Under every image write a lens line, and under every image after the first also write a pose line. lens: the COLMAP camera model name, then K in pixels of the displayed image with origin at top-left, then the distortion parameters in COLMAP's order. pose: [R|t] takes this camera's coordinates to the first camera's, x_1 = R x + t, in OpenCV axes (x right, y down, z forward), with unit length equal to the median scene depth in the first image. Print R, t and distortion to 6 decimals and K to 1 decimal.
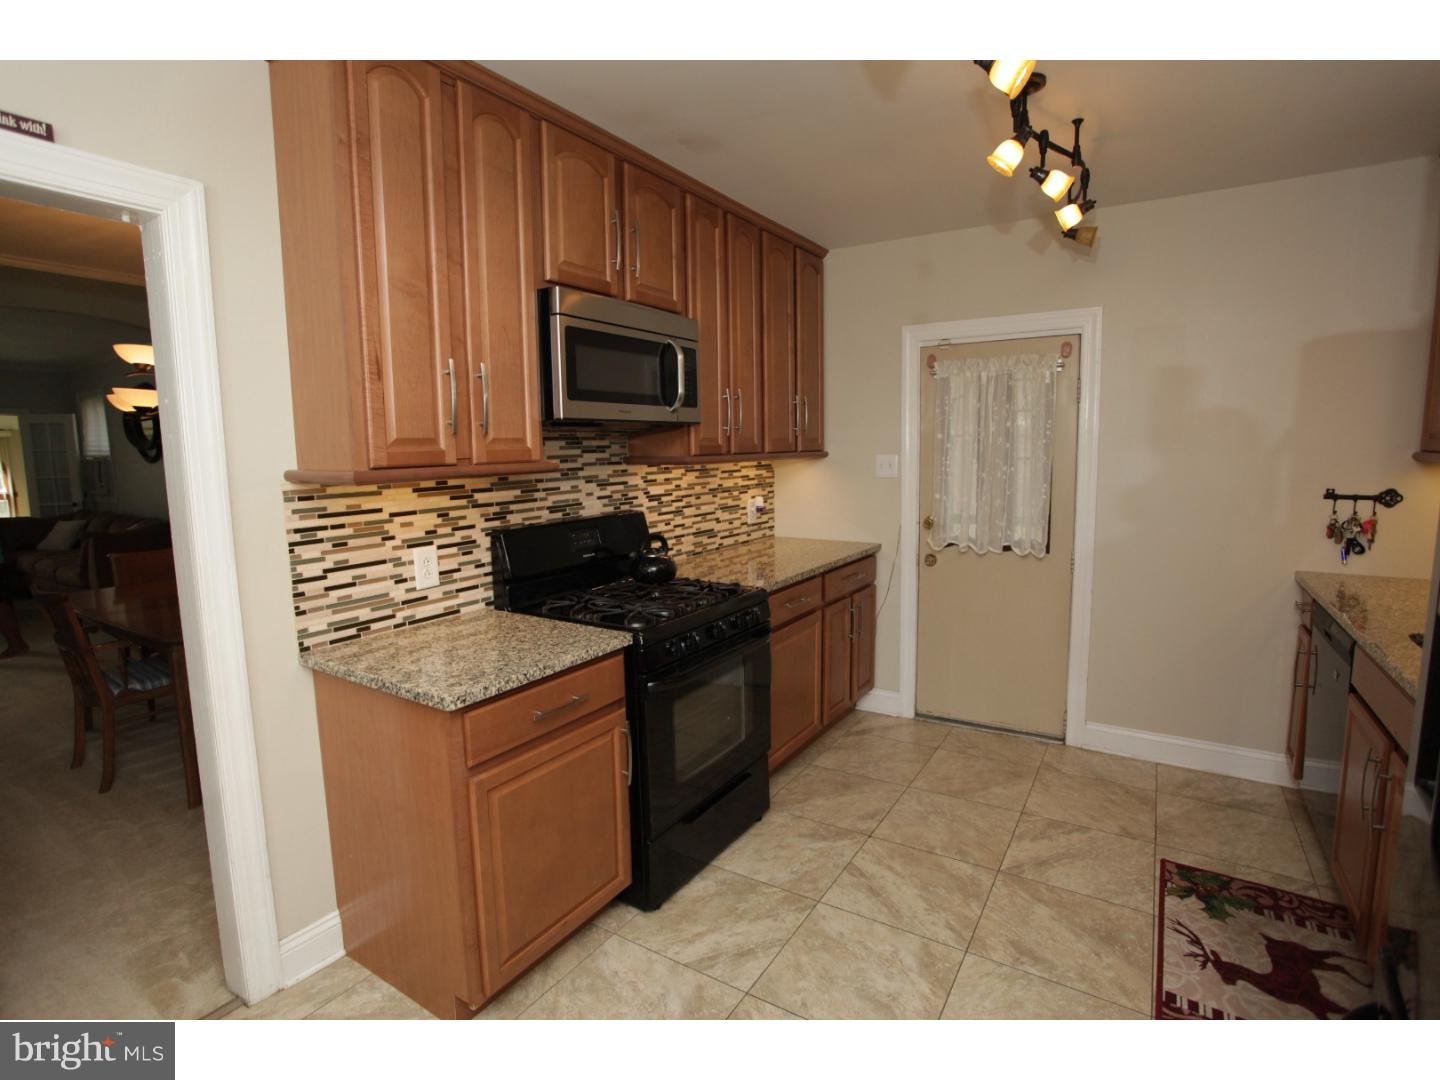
lens RADIAL K [[713.7, 0, 711.2], [0, 713.7, 533.0], [0, 0, 1]] dist [-0.061001, 0.023558]
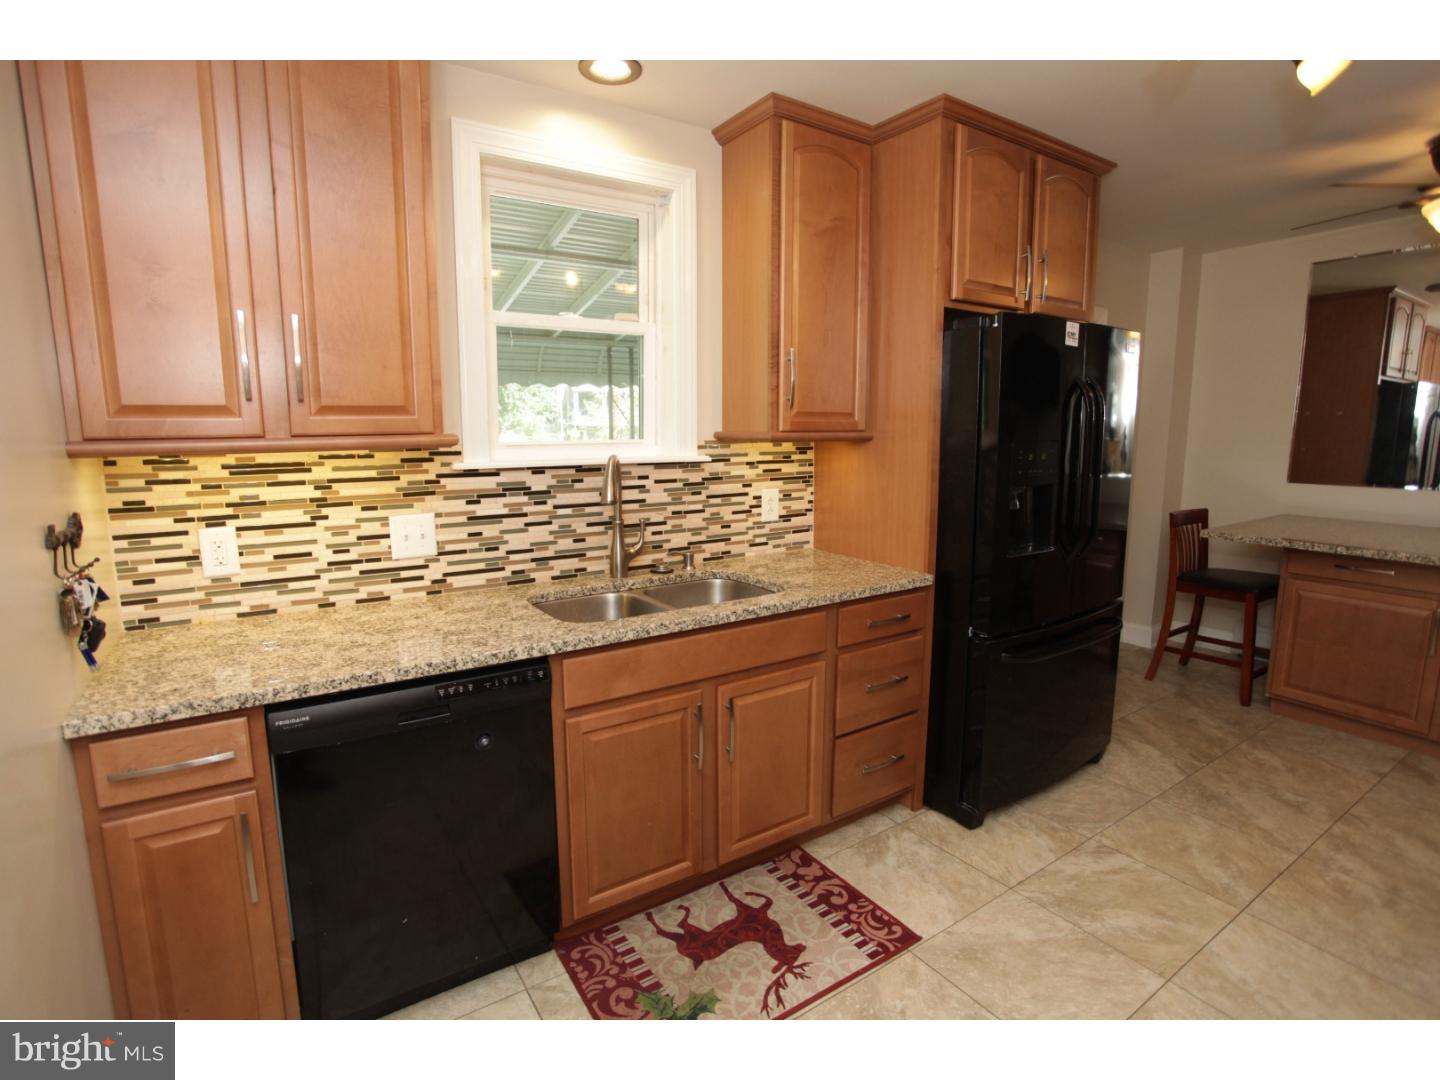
lens RADIAL K [[713.7, 0, 708.0], [0, 713.7, 535.5], [0, 0, 1]] dist [-0.061001, 0.023558]
pose [[-0.911323, -0.047838, 0.408904, 0.396830], [0.066355, 0.963173, 0.260567, -0.178175], [-0.406310, 0.264593, -0.874587, 1.482763]]
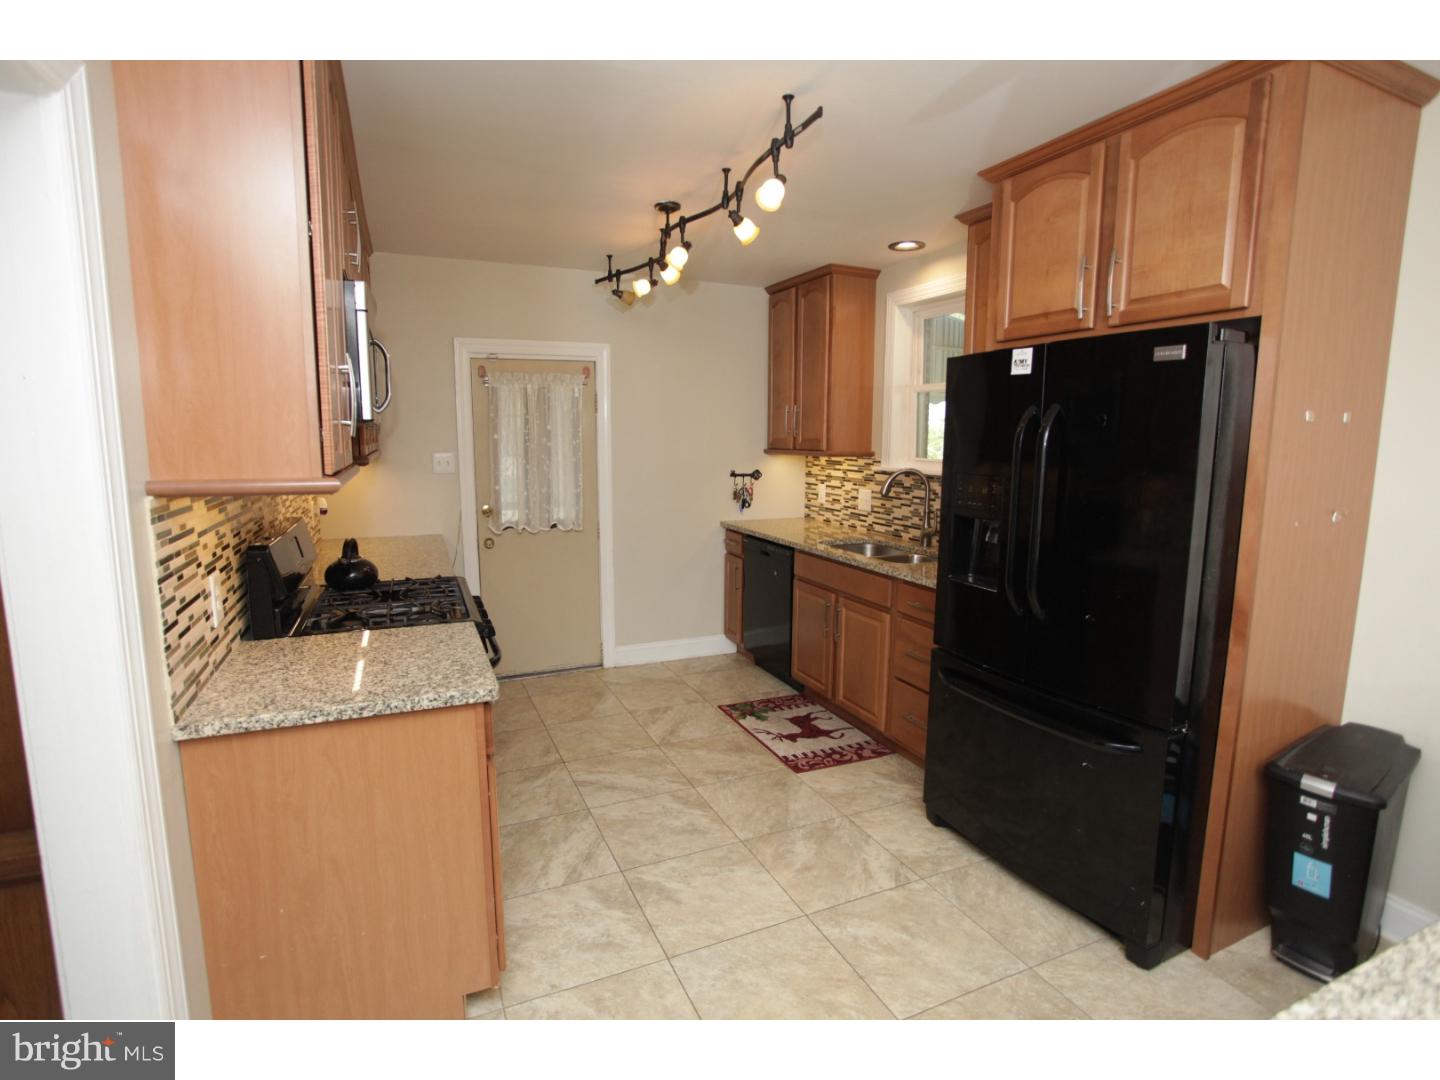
lens RADIAL K [[713.7, 0, 707.5], [0, 713.7, 539.6], [0, 0, 1]] dist [-0.061001, 0.023558]
pose [[0.558338, -0.104572, 0.822996, -0.715747], [0.090696, 0.993772, 0.064741, -0.018311], [-0.824641, 0.038495, 0.564345, 0.088480]]
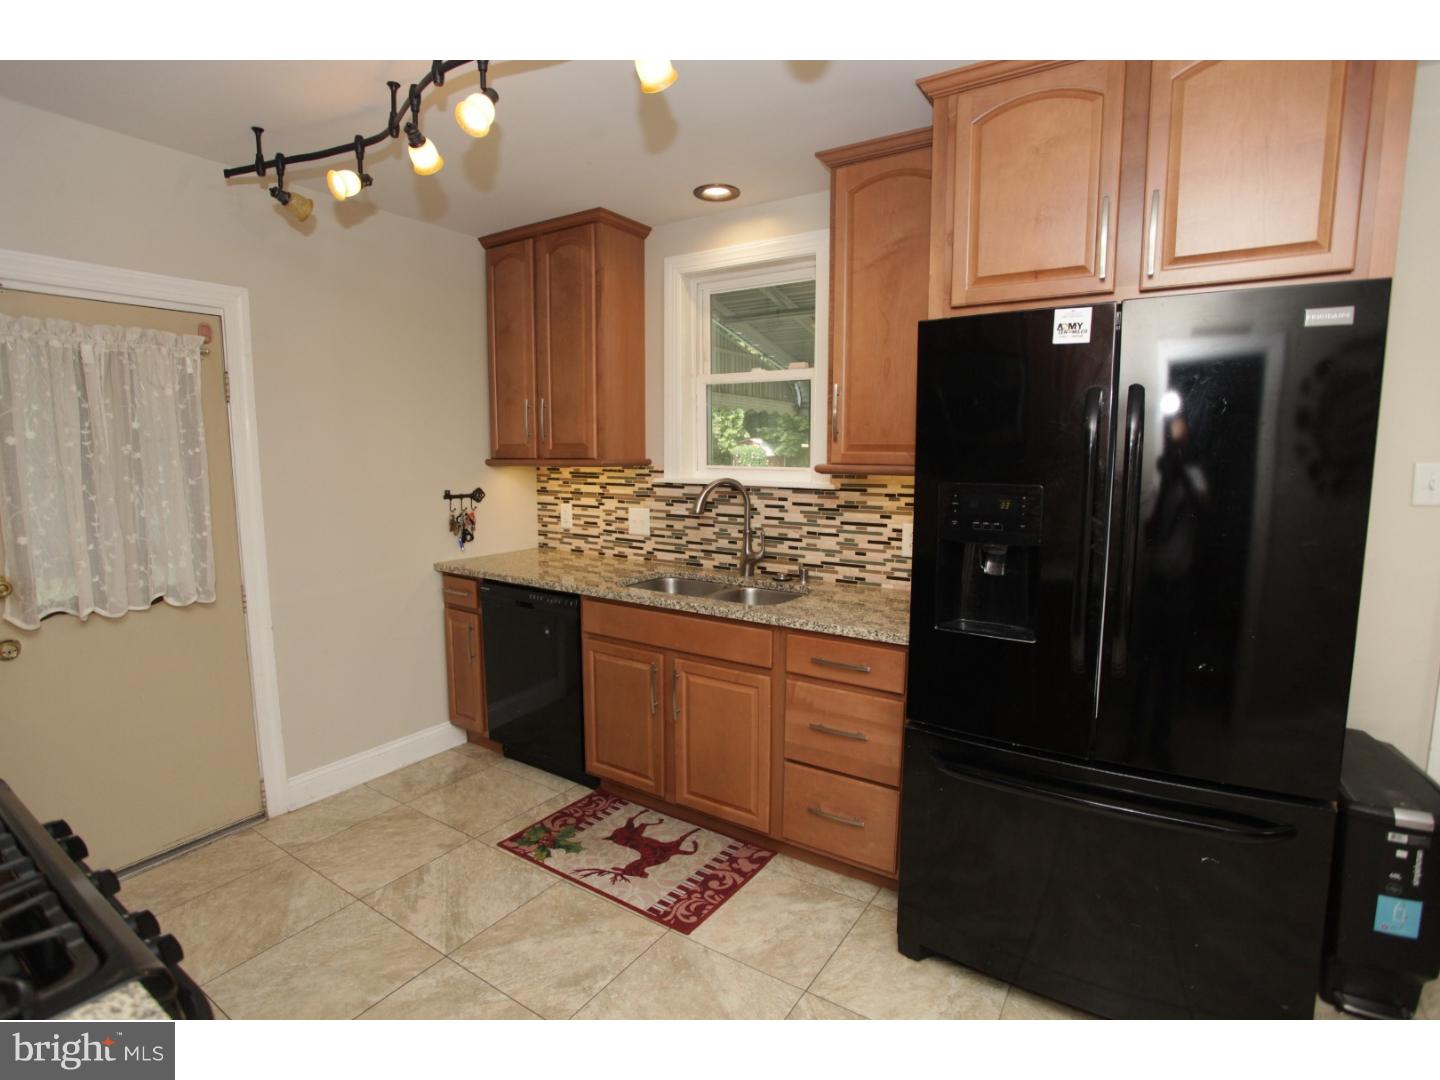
lens RADIAL K [[713.7, 0, 709.1], [0, 713.7, 537.6], [0, 0, 1]] dist [-0.061001, 0.023558]
pose [[0.024744, -0.110161, 0.993606, -0.382336], [0.123507, 0.986633, 0.106312, -0.070143], [-0.992035, 0.120086, 0.038019, 0.623550]]
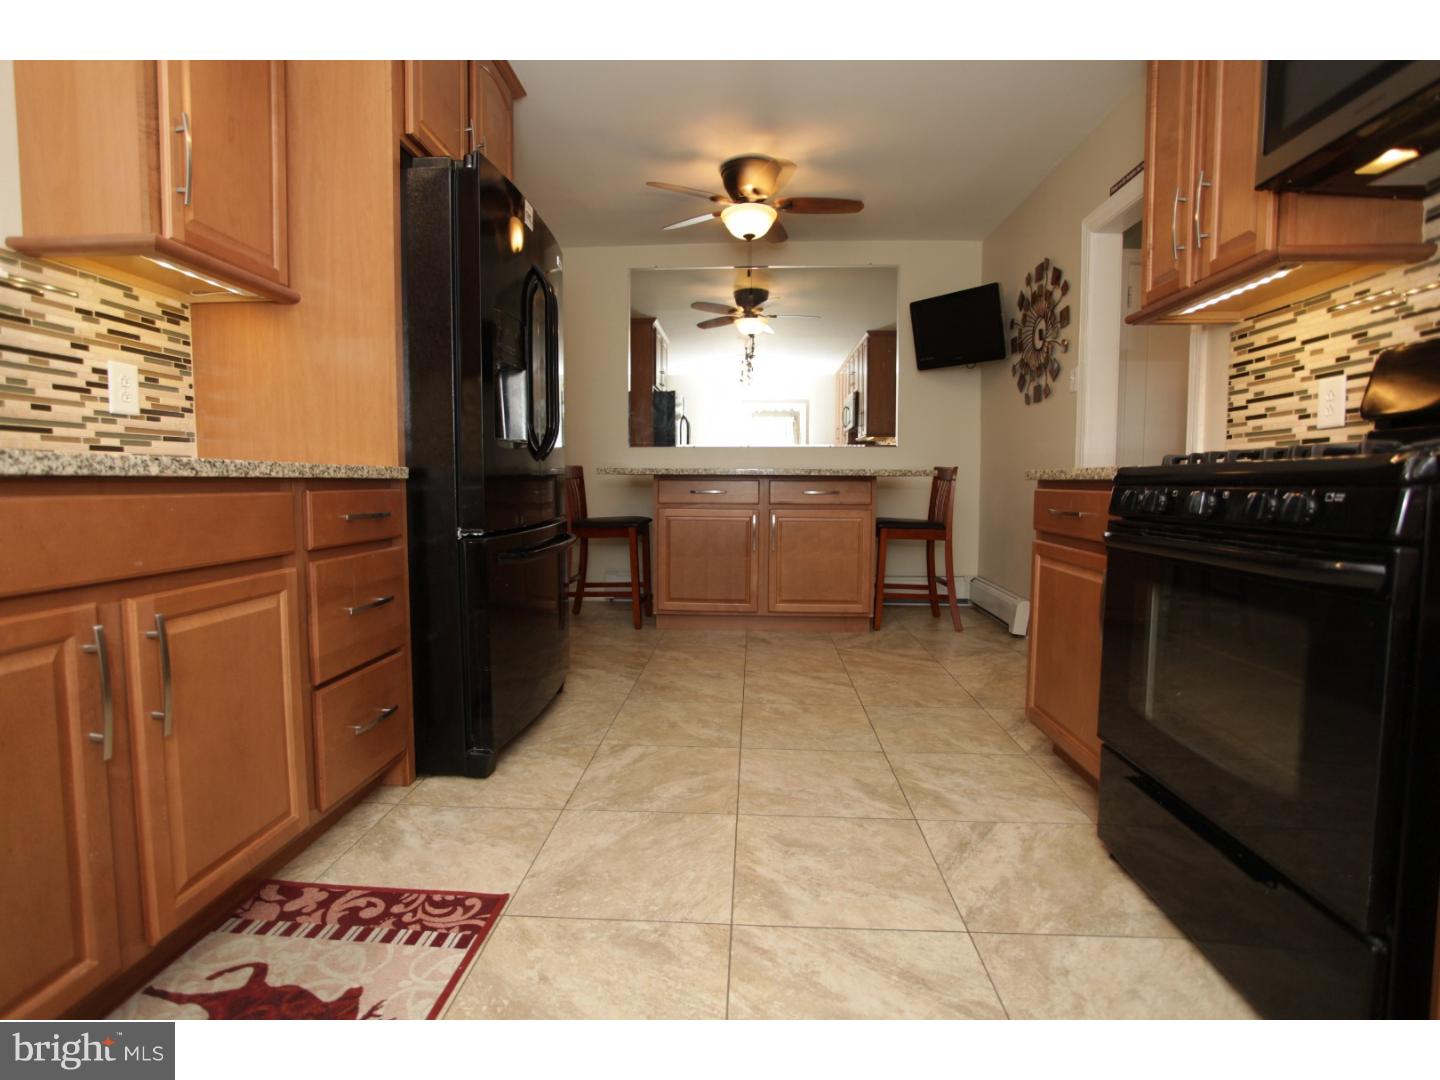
lens RADIAL K [[713.7, 0, 711.0], [0, 713.7, 533.6], [0, 0, 1]] dist [-0.061001, 0.023558]
pose [[-0.873004, 0.045210, -0.485614, 0.621352], [-0.052223, 0.981304, 0.185242, 0.085866], [0.484910, 0.187077, -0.854321, 1.334196]]
